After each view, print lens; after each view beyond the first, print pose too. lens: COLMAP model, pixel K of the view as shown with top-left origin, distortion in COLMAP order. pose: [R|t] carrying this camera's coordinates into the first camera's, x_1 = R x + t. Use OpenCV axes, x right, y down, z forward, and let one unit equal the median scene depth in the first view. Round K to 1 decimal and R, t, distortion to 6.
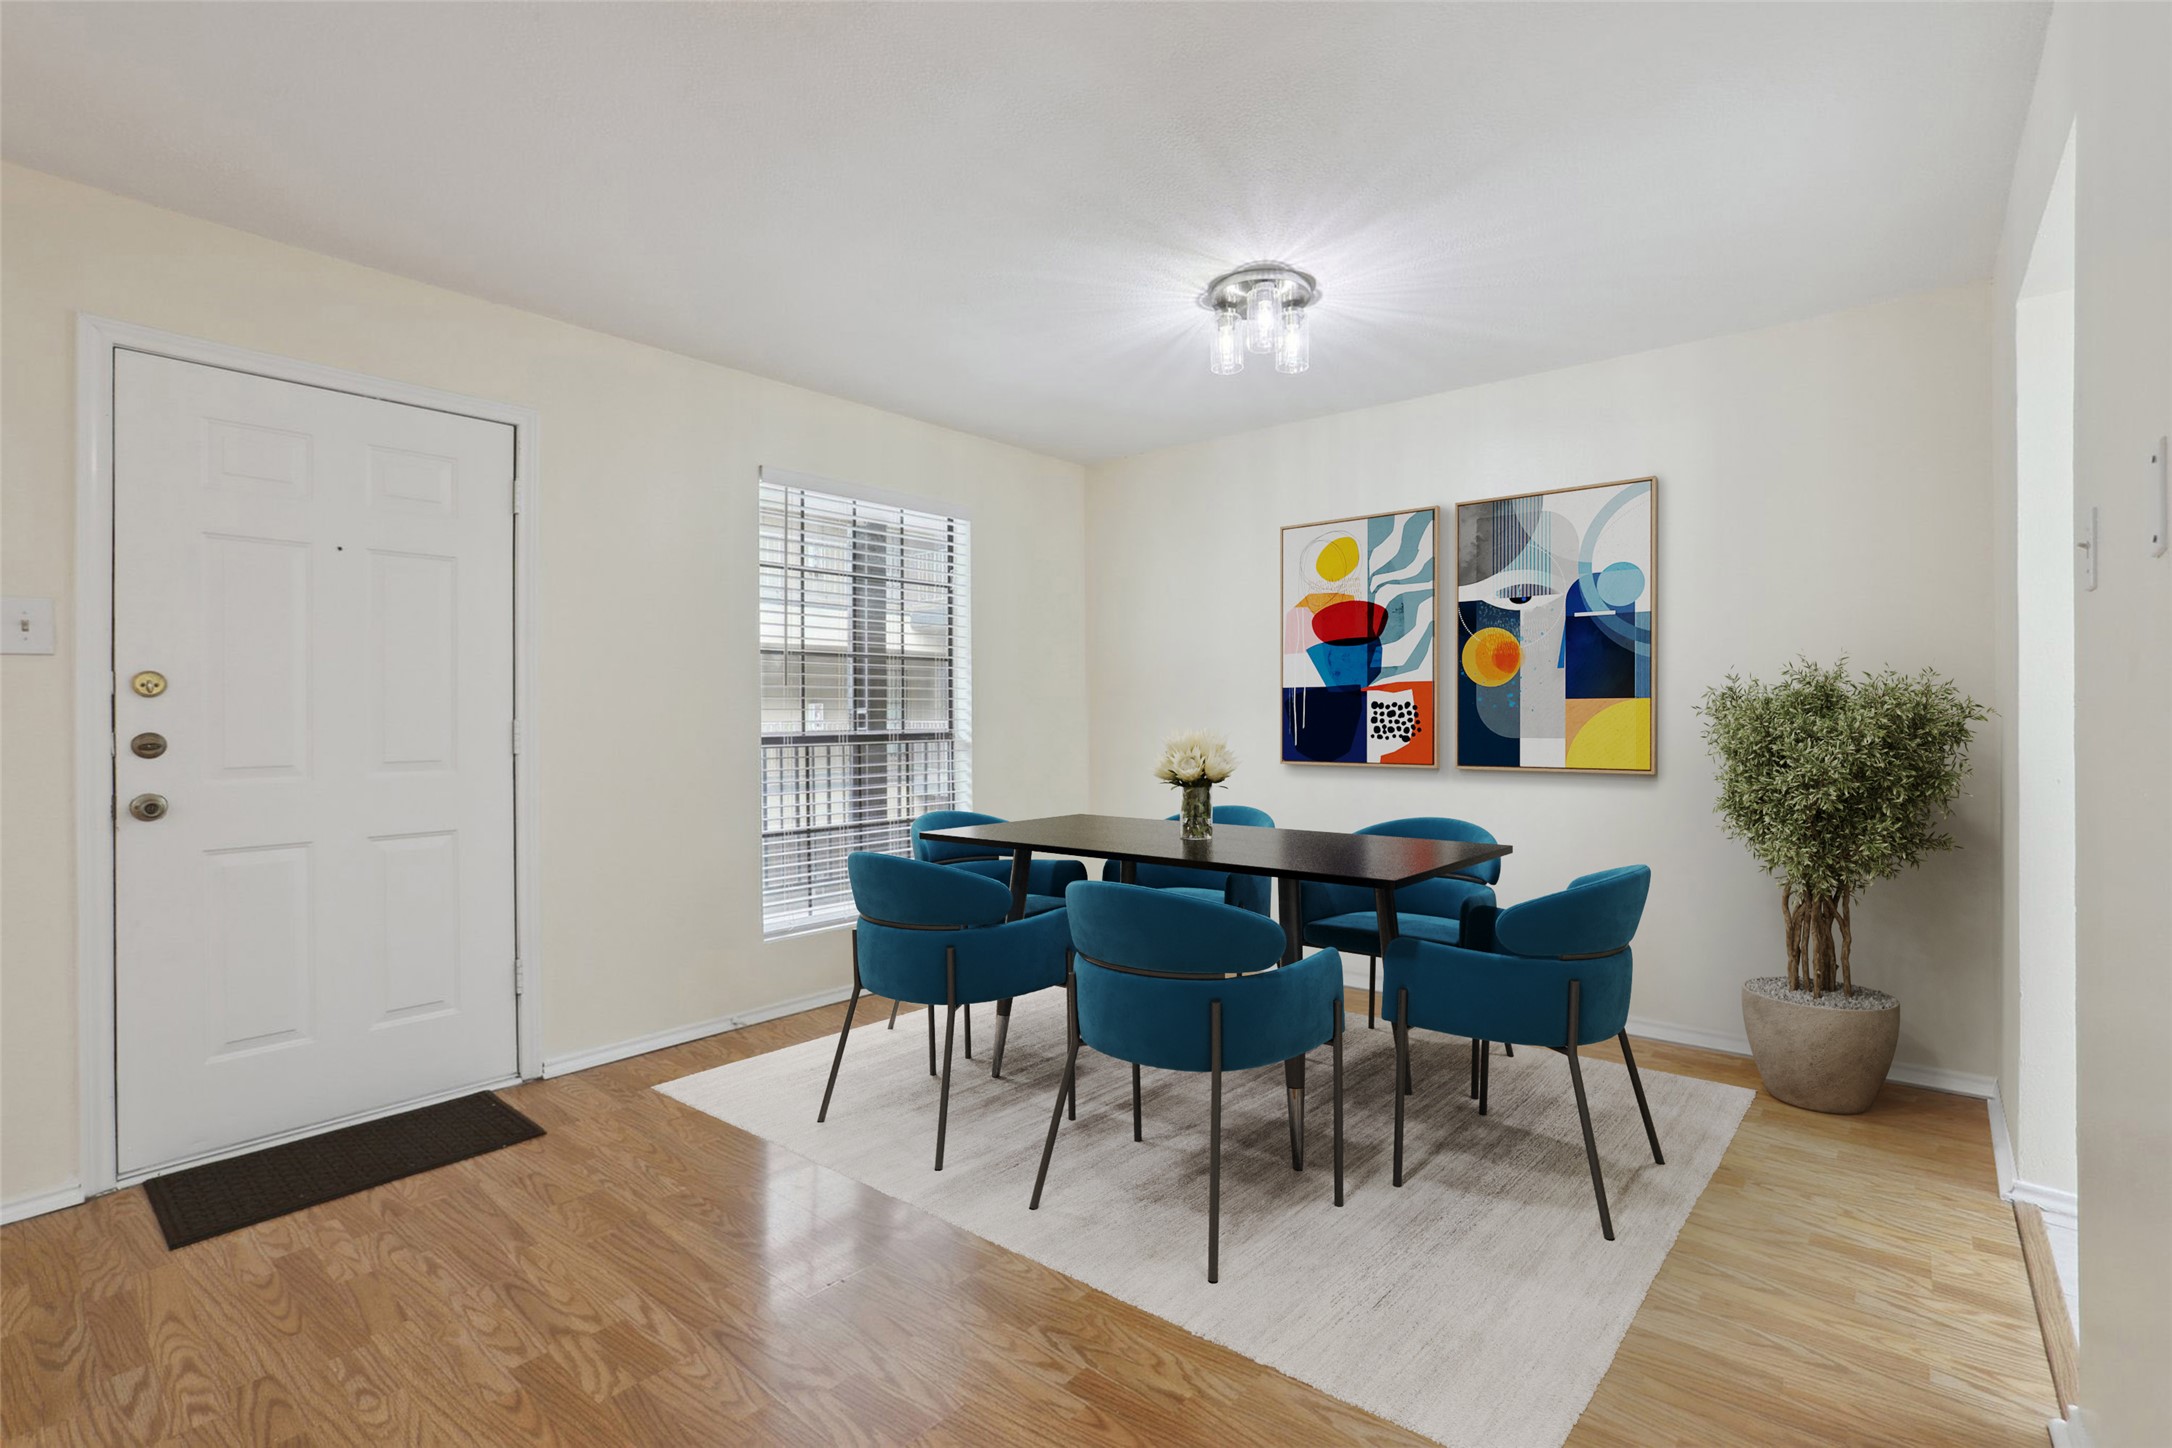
lens RADIAL K [[997.5, 0, 1086.0], [0, 997.5, 724.0], [0, 0, 1]] dist [-0.022692, 0.010545]
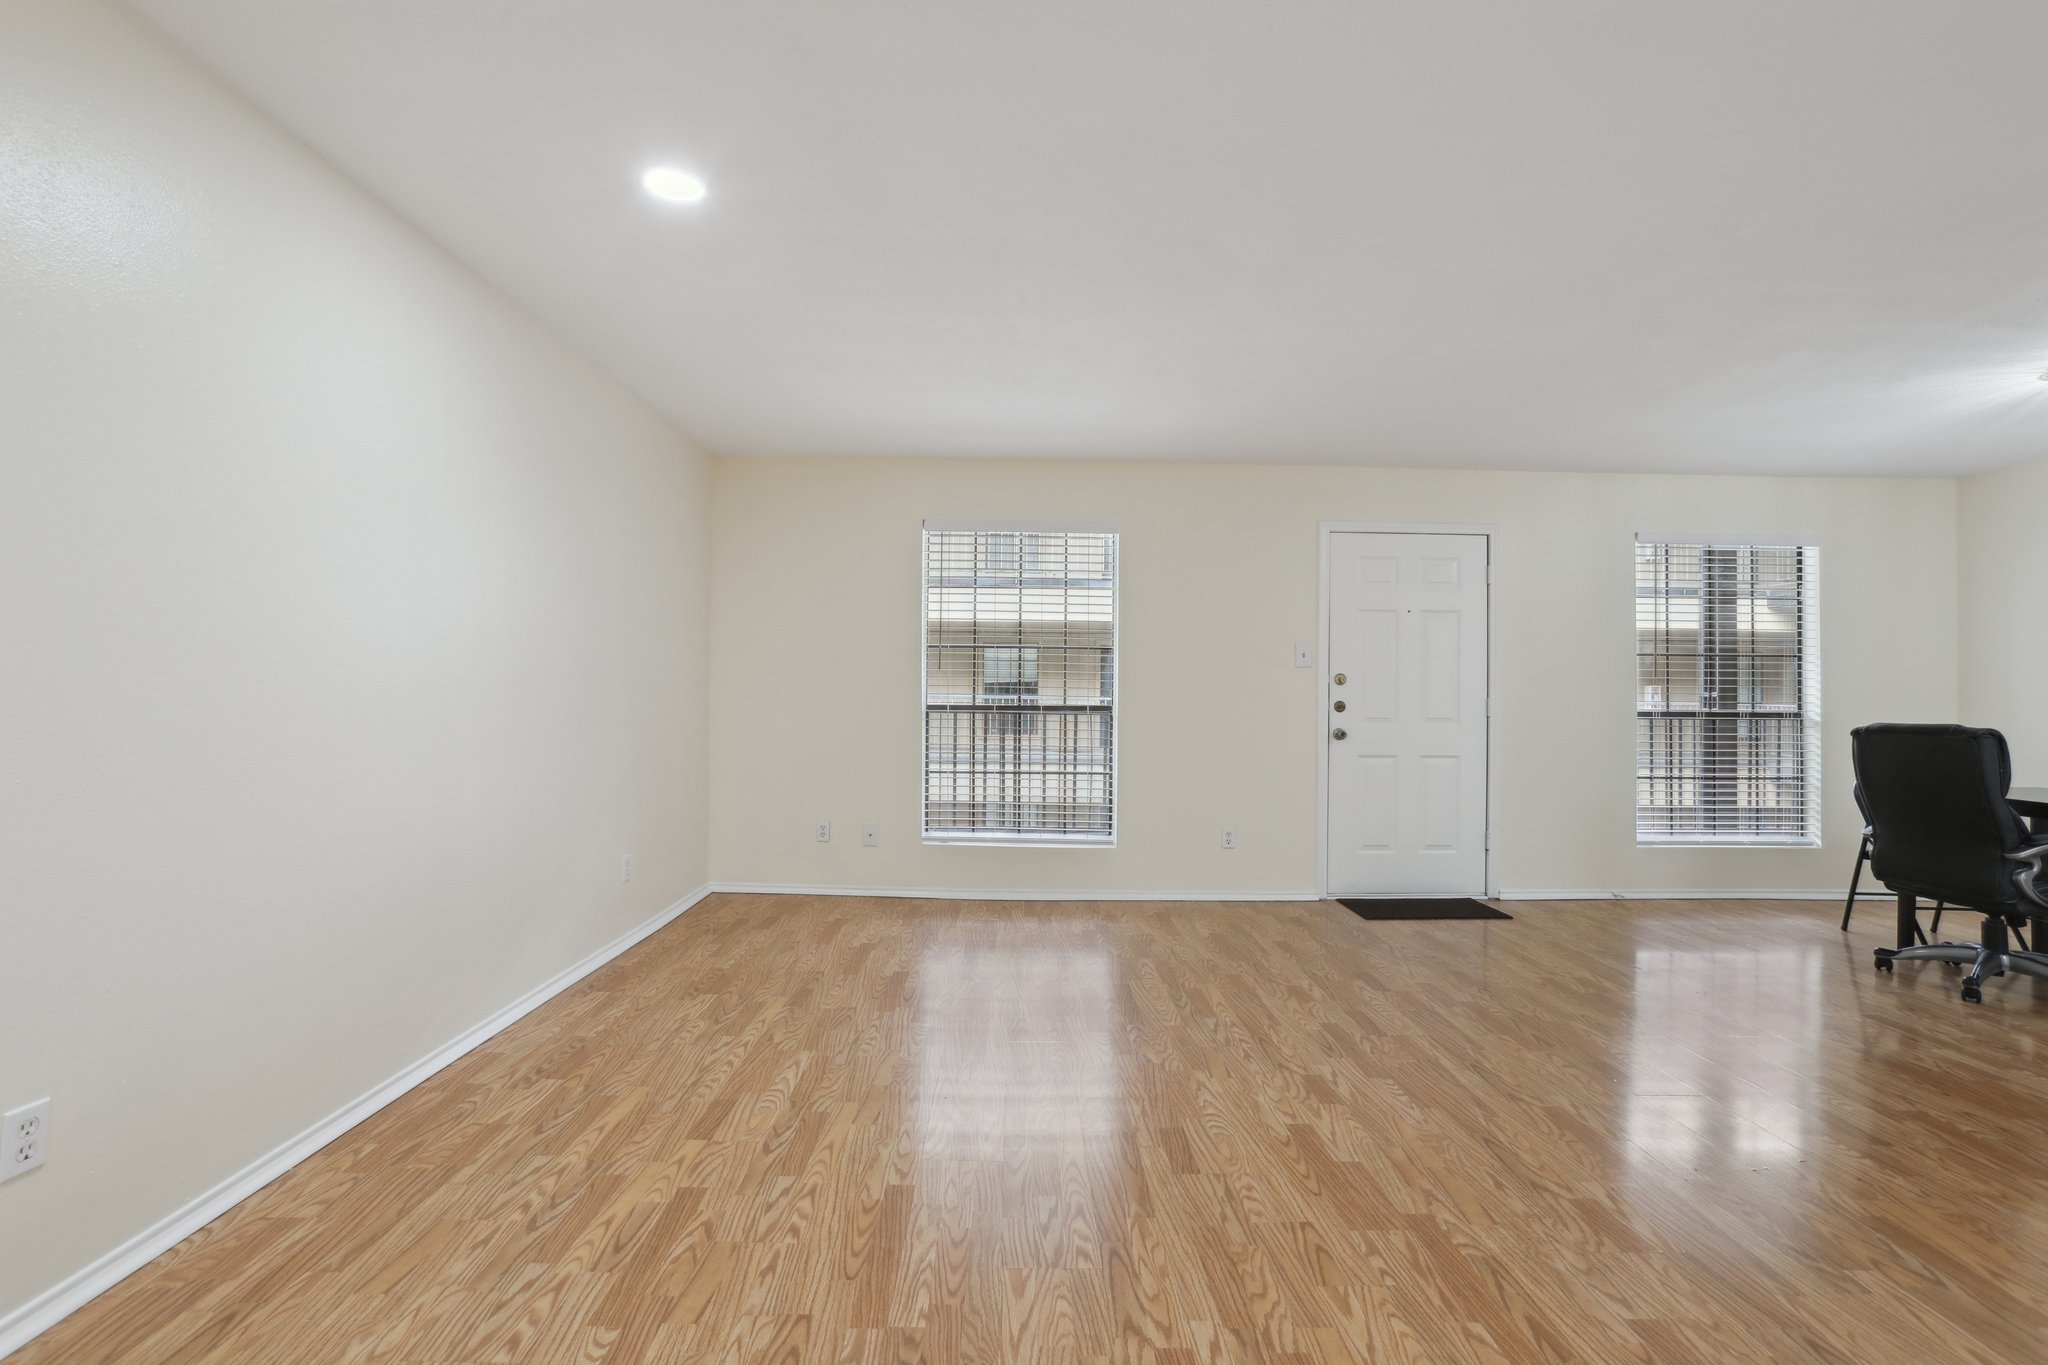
lens RADIAL K [[936.6, 0, 992.4], [0, 936.6, 677.2], [0, 0, 1]] dist [-0.060769, 0.024572]
pose [[0.634830, 0.001633, -0.772650, 0.109545], [-0.021121, 0.999661, -0.015241, 0.002058], [0.772363, 0.025994, 0.634649, -0.559599]]
